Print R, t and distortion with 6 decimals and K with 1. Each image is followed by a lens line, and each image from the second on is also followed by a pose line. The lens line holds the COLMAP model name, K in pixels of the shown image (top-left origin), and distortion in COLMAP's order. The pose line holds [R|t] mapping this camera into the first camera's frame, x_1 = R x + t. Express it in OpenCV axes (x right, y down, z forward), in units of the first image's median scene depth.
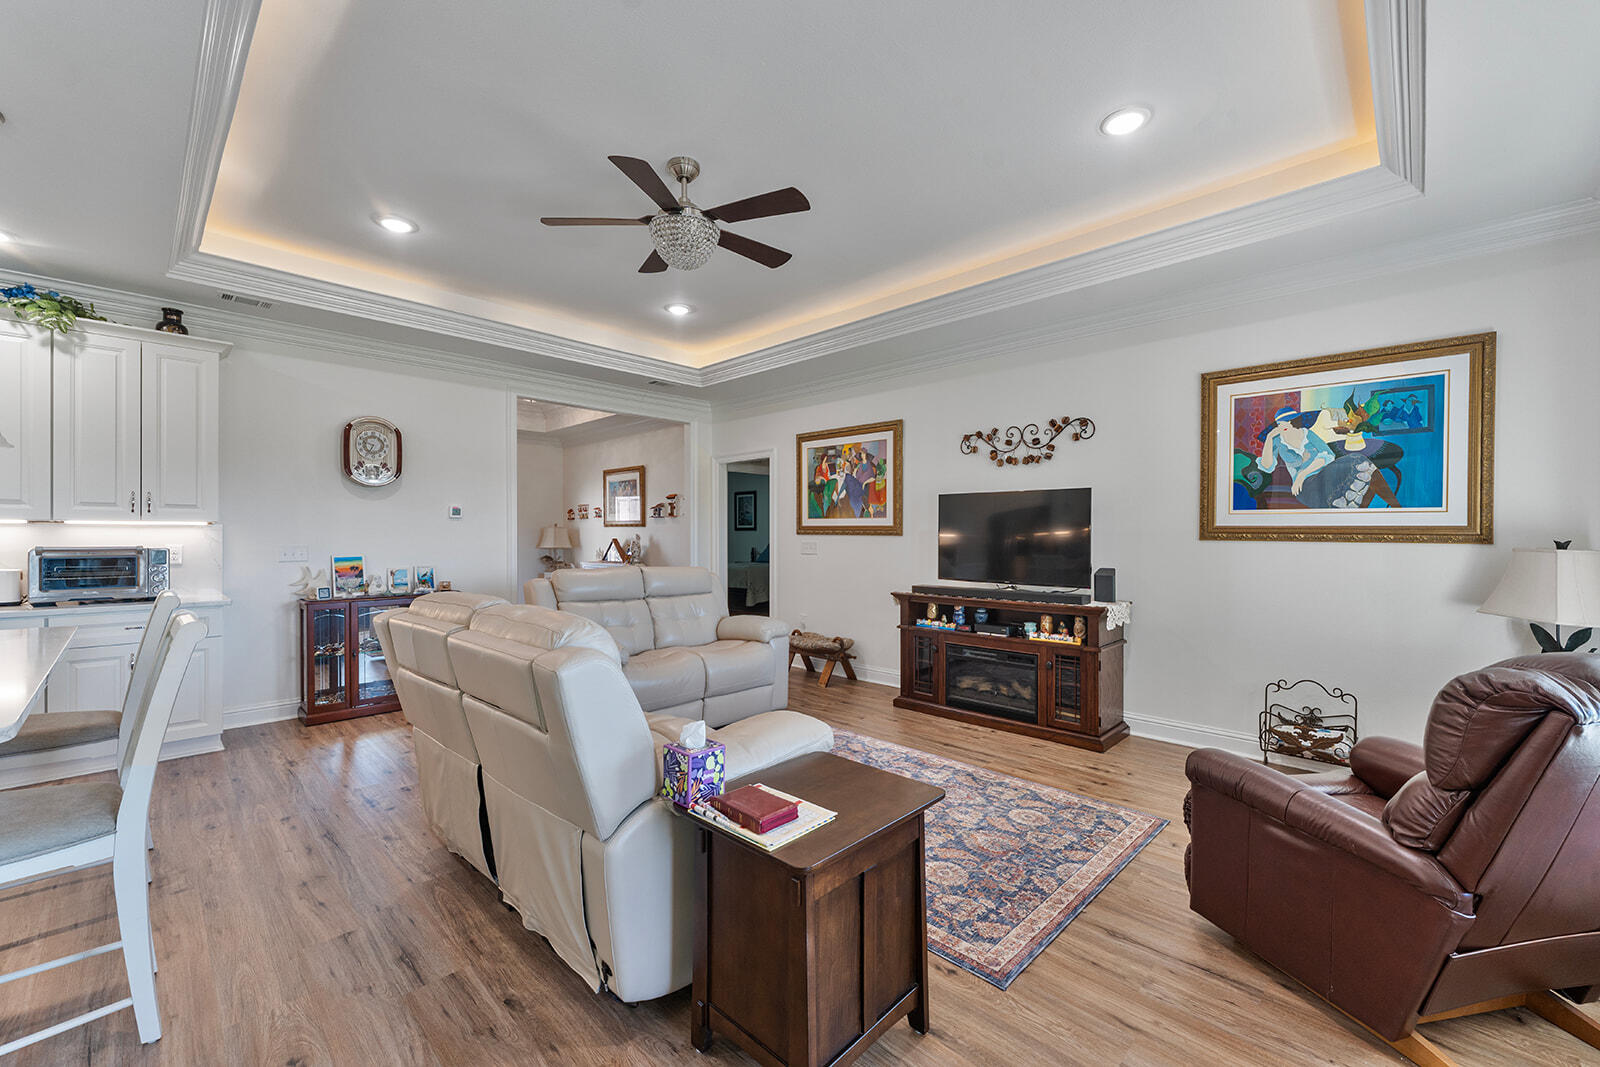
lens RADIAL K [[632.4, 0, 801.6], [0, 632.4, 537.4], [0, 0, 1]] dist [-0.001468, 0.000157]
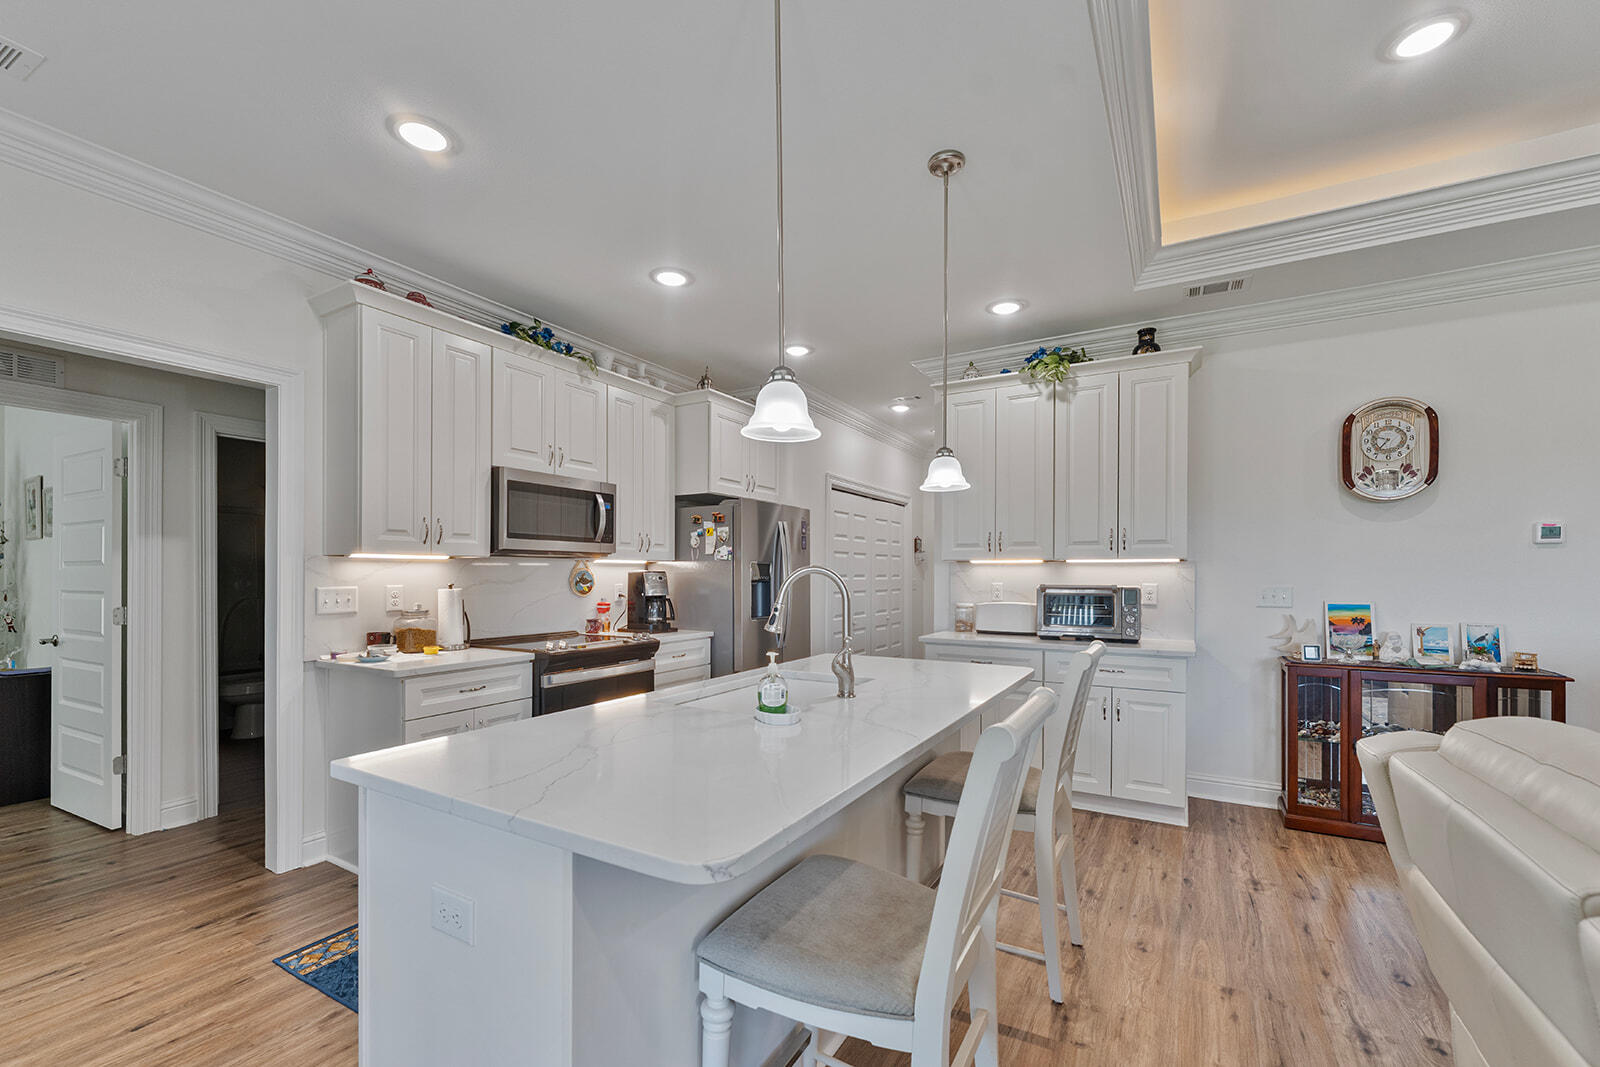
lens RADIAL K [[632.4, 0, 826.9], [0, 632.4, 575.6], [0, 0, 1]] dist [-0.001468, 0.000157]
pose [[0.229755, 0.004694, -0.973237, -0.162413], [-0.002901, 0.999987, 0.004139, -0.002394], [0.973244, 0.001873, 0.229765, 0.268110]]
